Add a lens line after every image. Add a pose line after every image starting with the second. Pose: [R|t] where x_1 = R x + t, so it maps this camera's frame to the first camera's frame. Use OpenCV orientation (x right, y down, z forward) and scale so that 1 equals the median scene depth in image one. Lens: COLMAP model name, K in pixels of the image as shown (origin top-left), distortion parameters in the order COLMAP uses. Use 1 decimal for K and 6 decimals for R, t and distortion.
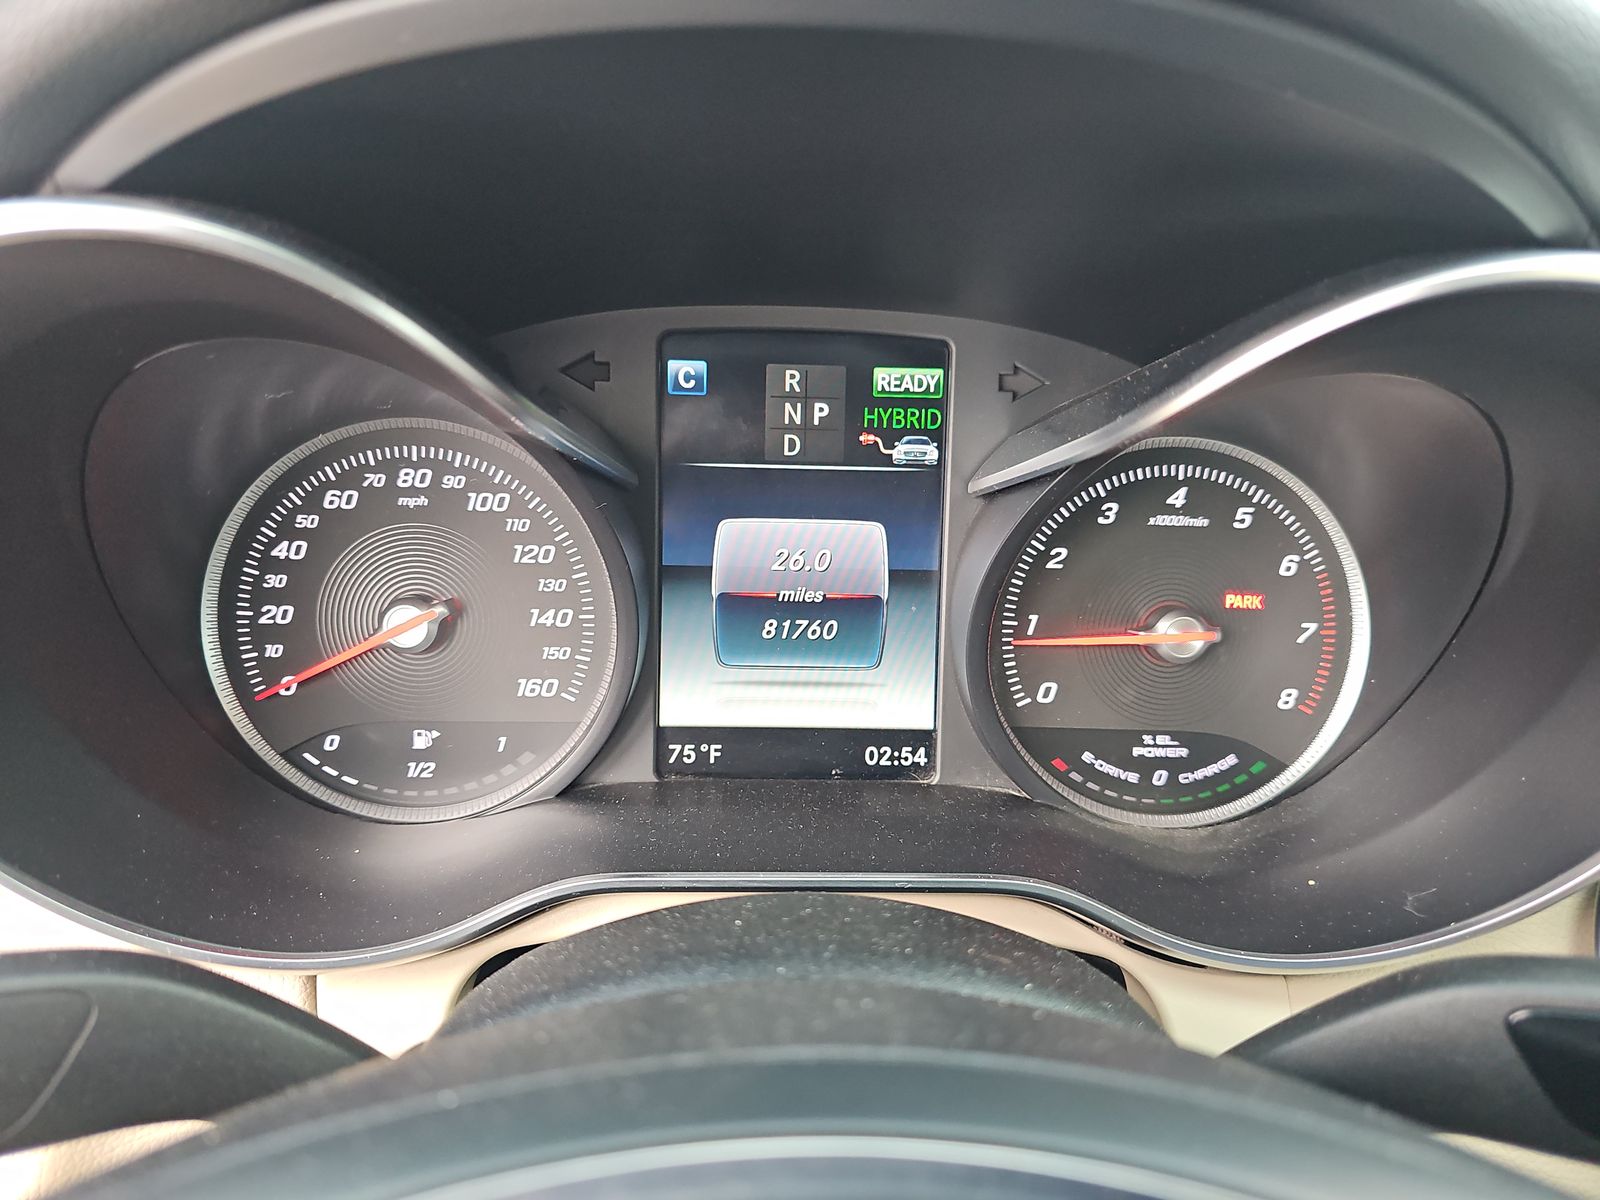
lens RADIAL K [[1081.0, 0, 798.7], [0, 1081.0, 595.9], [0, 0, 1]] dist [0.044332, -0.001541]
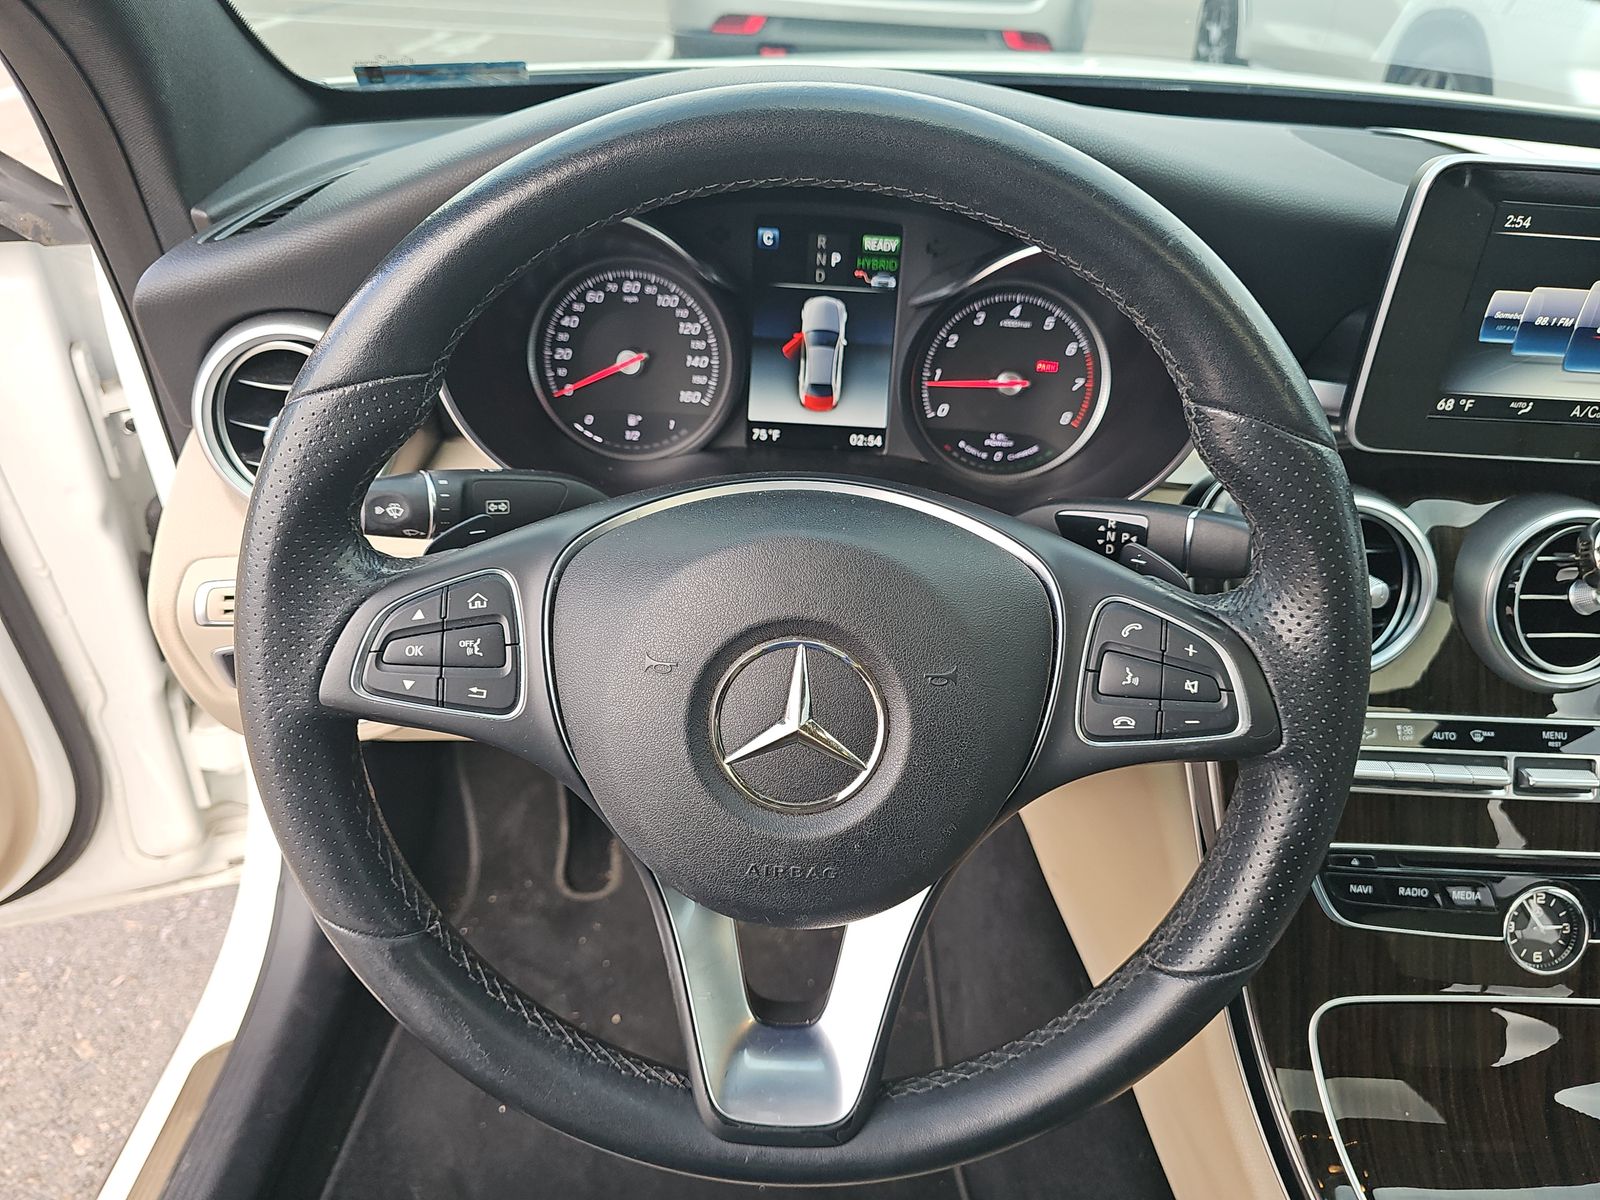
lens RADIAL K [[1081.0, 0, 808.6], [0, 1081.0, 598.4], [0, 0, 1]] dist [0.044332, -0.001541]
pose [[0.998525, 0.046525, -0.027997, 0.054730], [-0.039400, 0.975597, 0.216007, 0.006160], [0.037364, -0.214585, 0.975990, -1.040029]]
